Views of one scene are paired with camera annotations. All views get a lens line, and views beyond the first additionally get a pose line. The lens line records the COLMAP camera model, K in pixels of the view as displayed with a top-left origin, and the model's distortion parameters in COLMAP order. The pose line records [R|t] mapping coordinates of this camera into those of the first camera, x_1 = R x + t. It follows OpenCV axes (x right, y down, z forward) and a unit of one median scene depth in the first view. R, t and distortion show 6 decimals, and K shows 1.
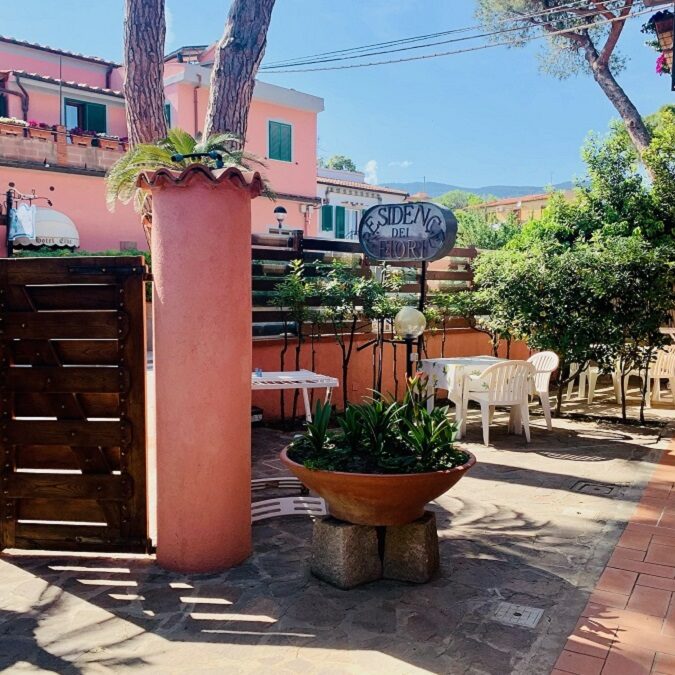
lens RADIAL K [[696.1, 0, 353.7], [0, 696.1, 336.4], [0, 0, 1]] dist [-0.011720, 0.008330]
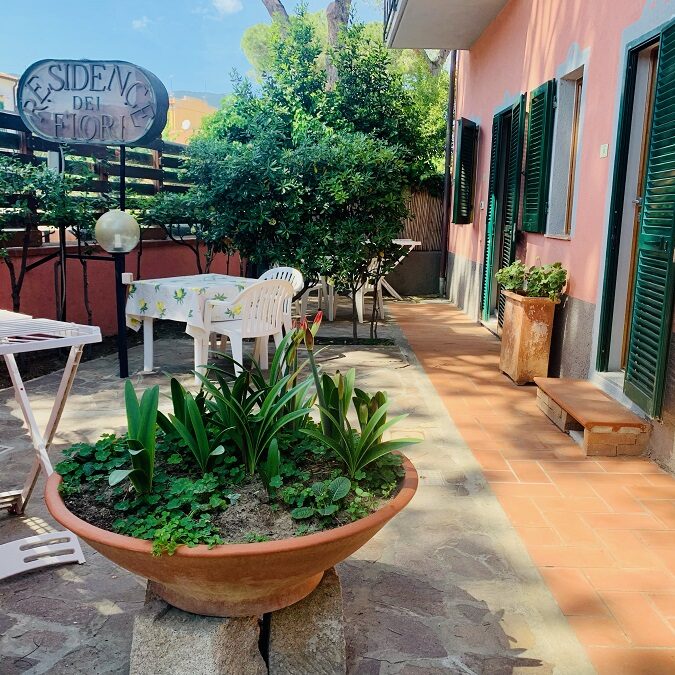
lens RADIAL K [[696.1, 0, 353.7], [0, 696.1, 336.4], [0, 0, 1]] dist [-0.011720, 0.008330]
pose [[0.862128, -0.069848, 0.501854, -0.073293], [0.005071, 0.991593, 0.129297, -0.002877], [-0.506666, -0.108926, 0.855234, 0.235972]]
